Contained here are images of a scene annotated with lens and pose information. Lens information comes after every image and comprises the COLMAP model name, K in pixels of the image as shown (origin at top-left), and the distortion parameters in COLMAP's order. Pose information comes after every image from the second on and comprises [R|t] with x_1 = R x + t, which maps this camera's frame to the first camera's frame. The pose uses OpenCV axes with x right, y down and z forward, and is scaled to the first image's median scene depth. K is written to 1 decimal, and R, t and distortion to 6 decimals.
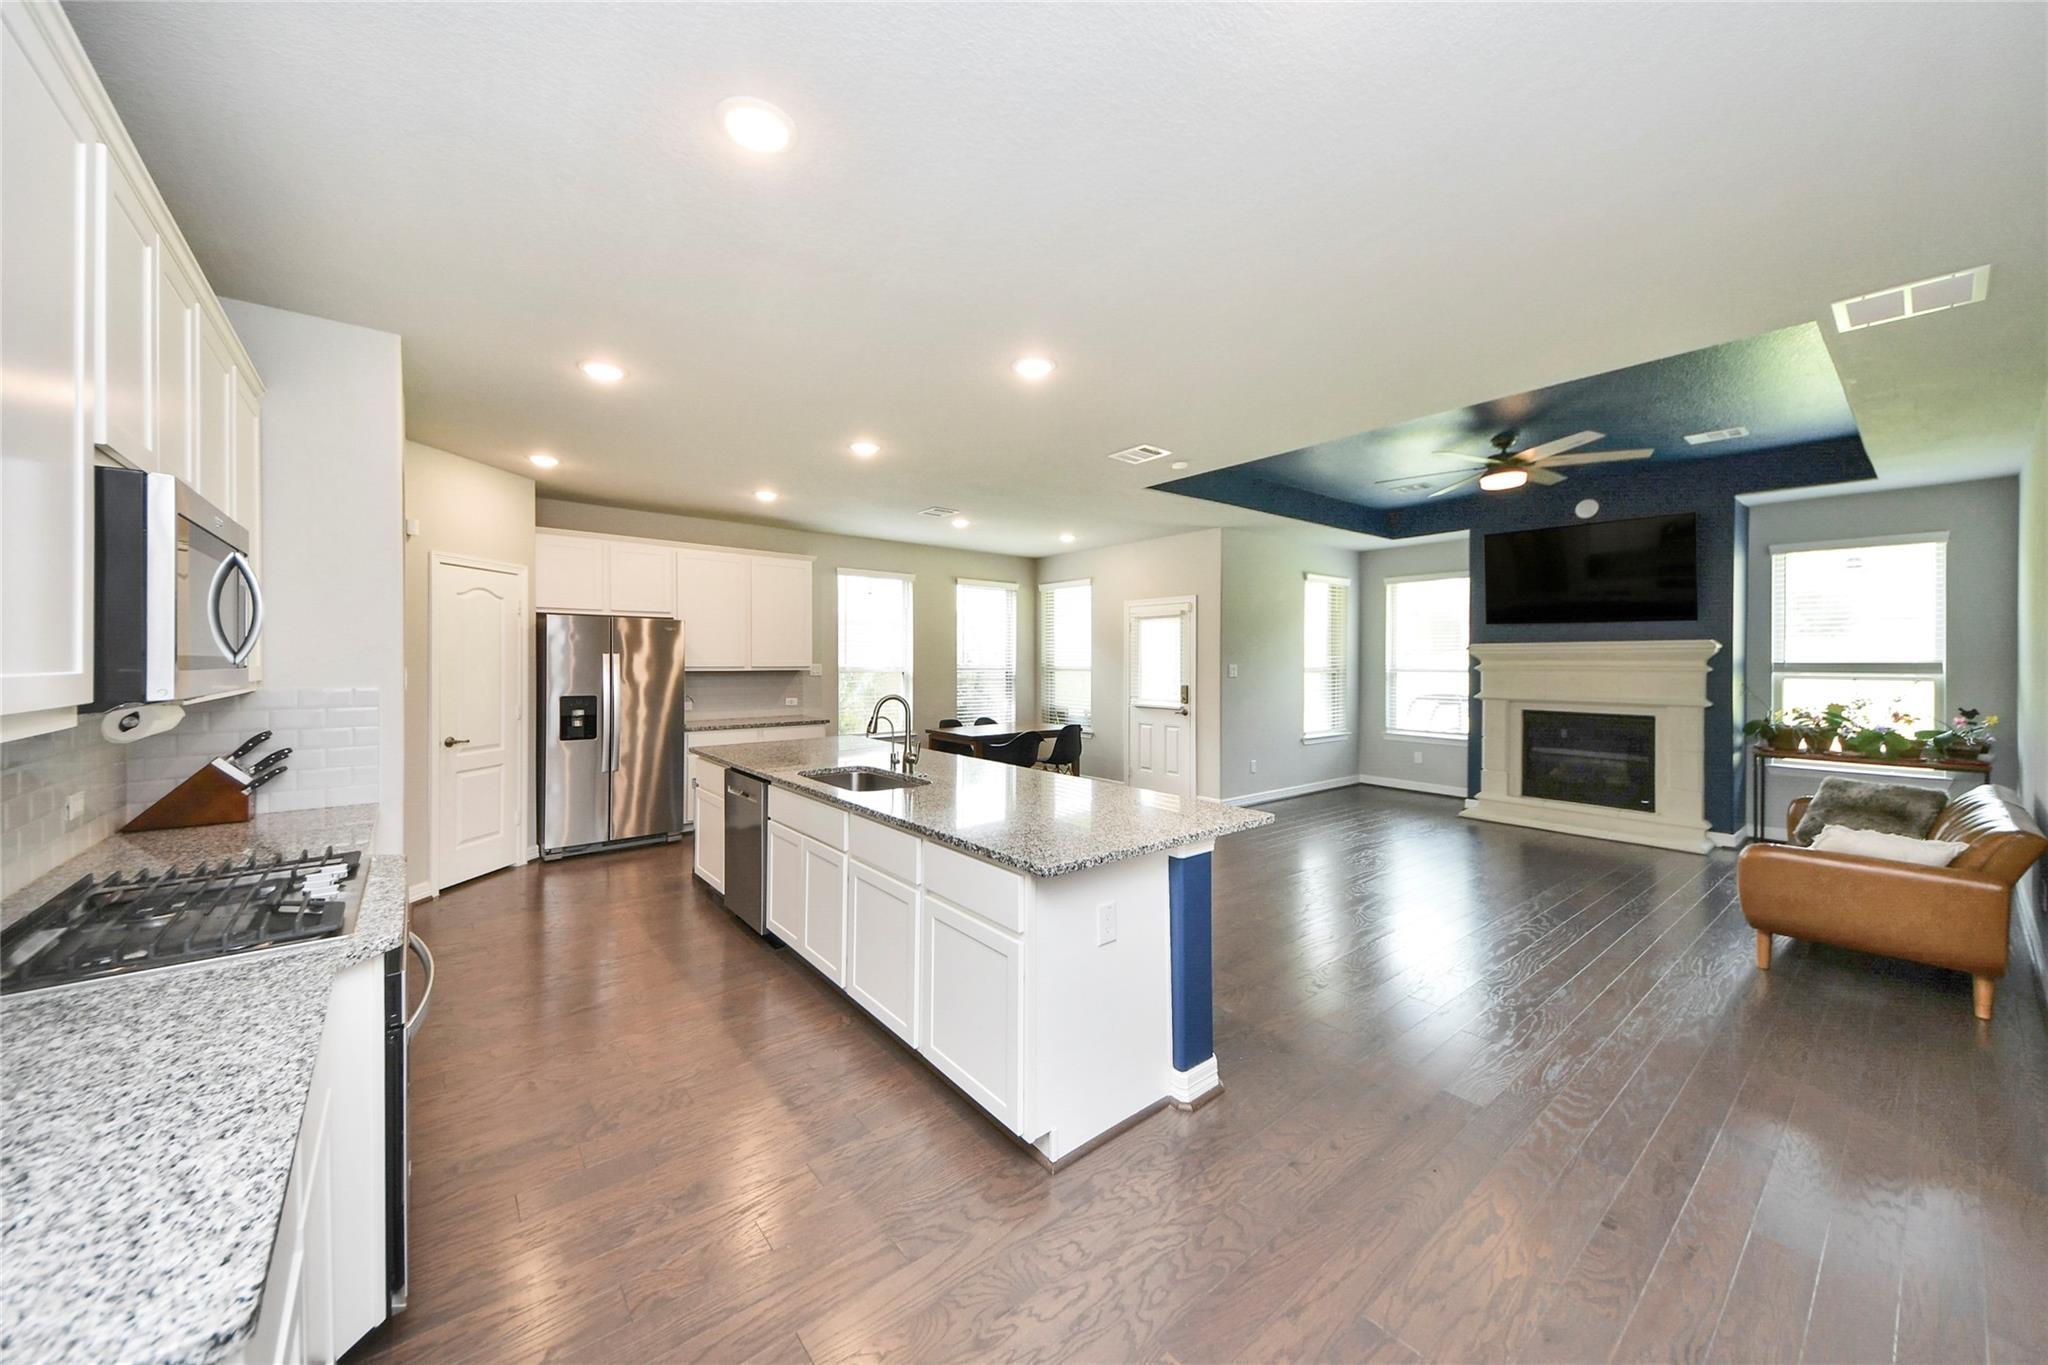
lens RADIAL K [[735.2, 0, 1015.8], [0, 735.2, 660.8], [0, 0, 1]] dist [0.023817, -0.007588]
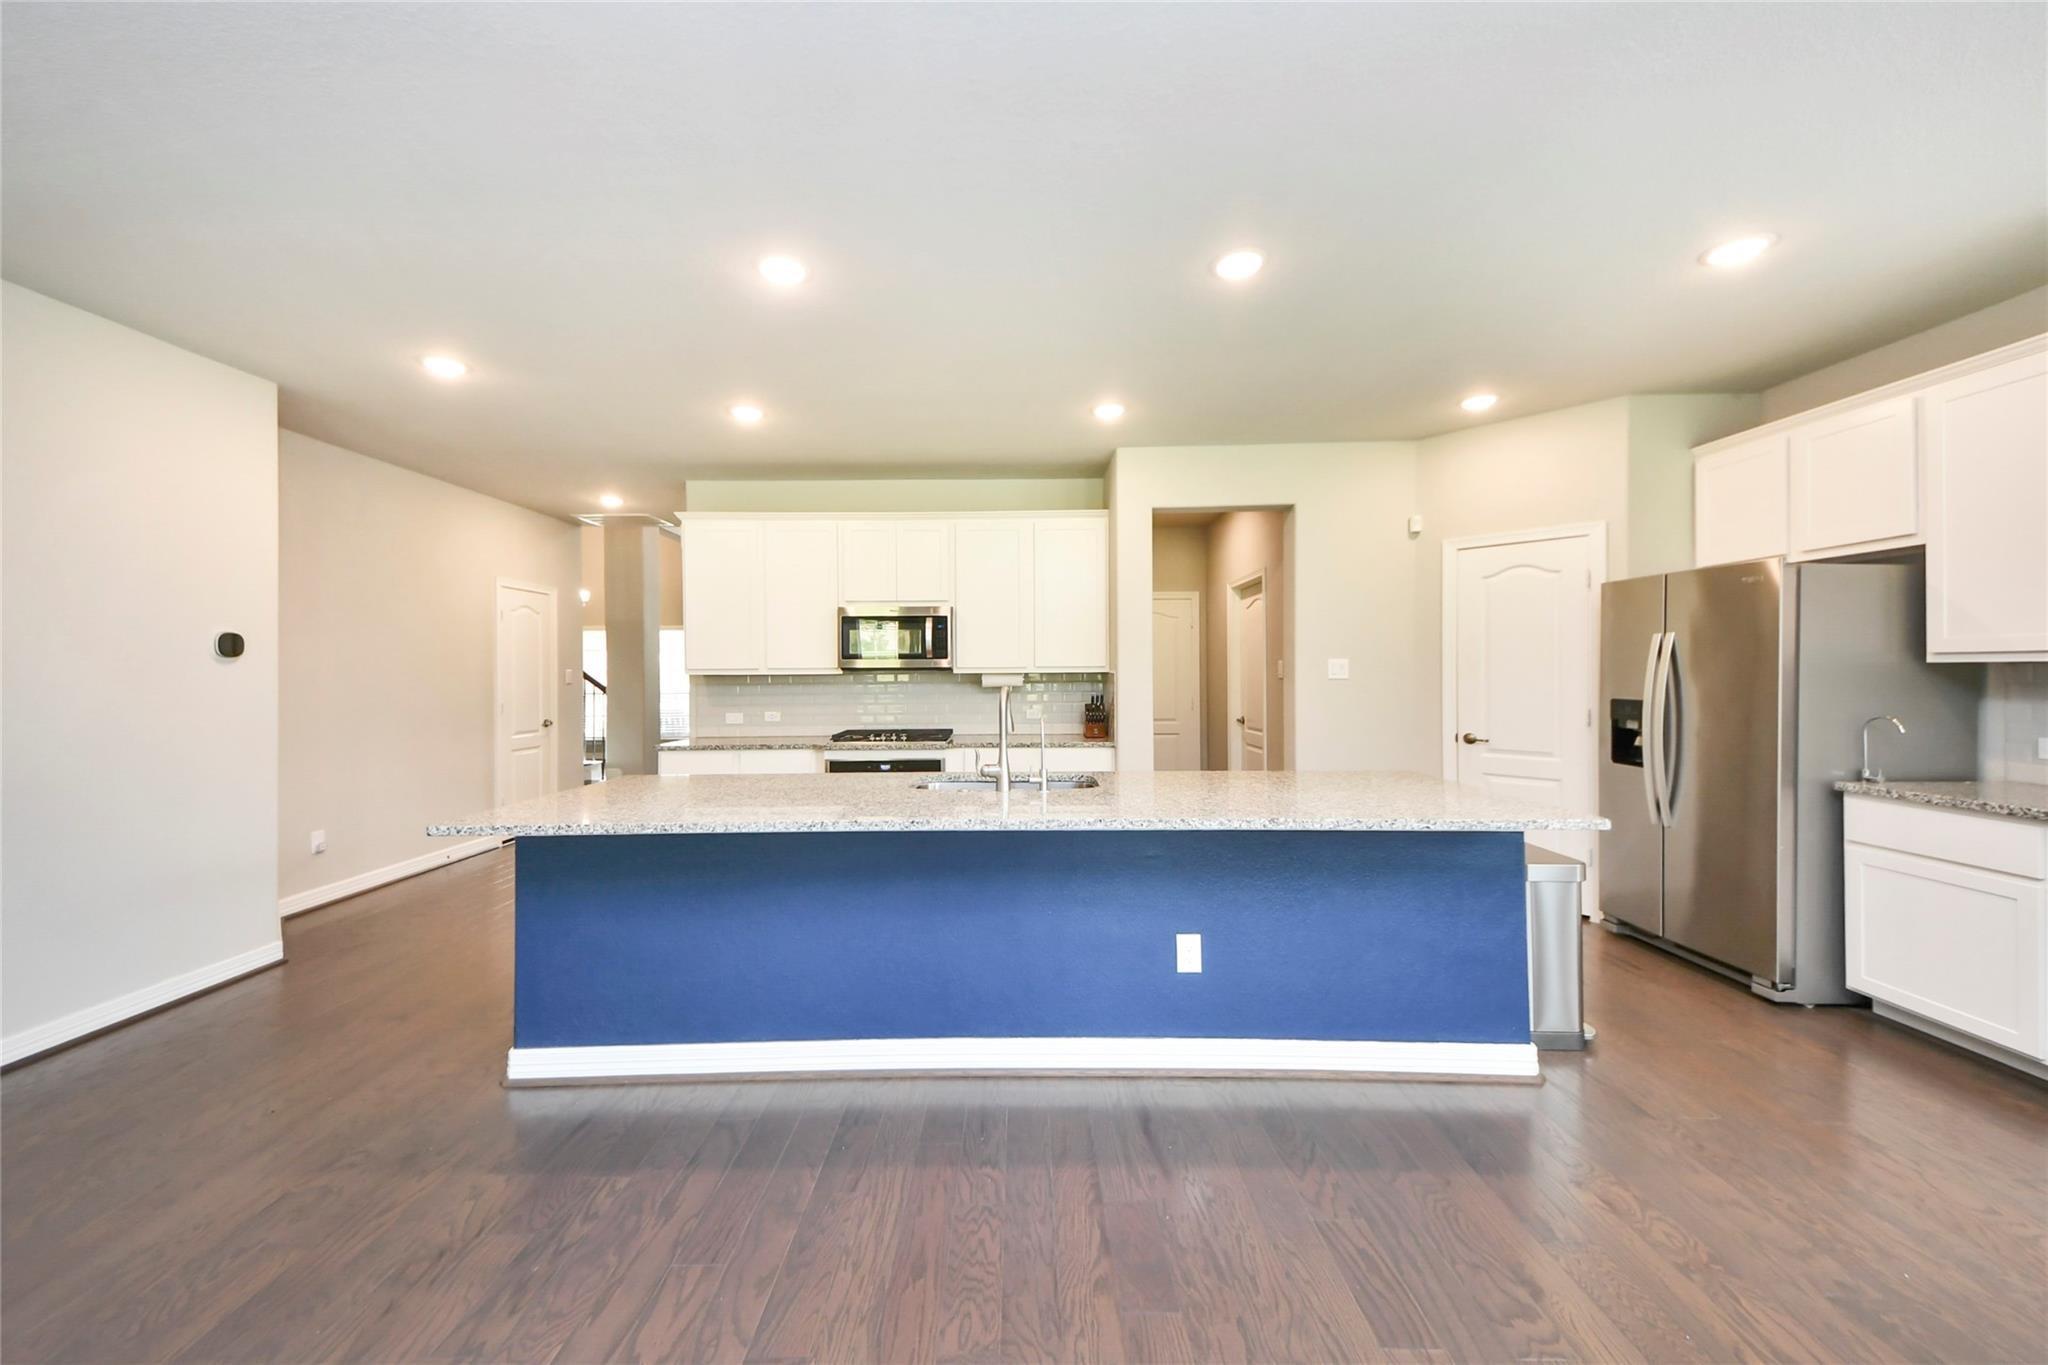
lens RADIAL K [[735.2, 0, 1021.5], [0, 735.2, 671.4], [0, 0, 1]] dist [0.023817, -0.007588]
pose [[-0.637793, 0.001827, -0.770205, 0.247714], [0.009869, 0.999934, -0.005800, 0.020076], [0.770144, -0.011300, -0.637770, 0.927965]]
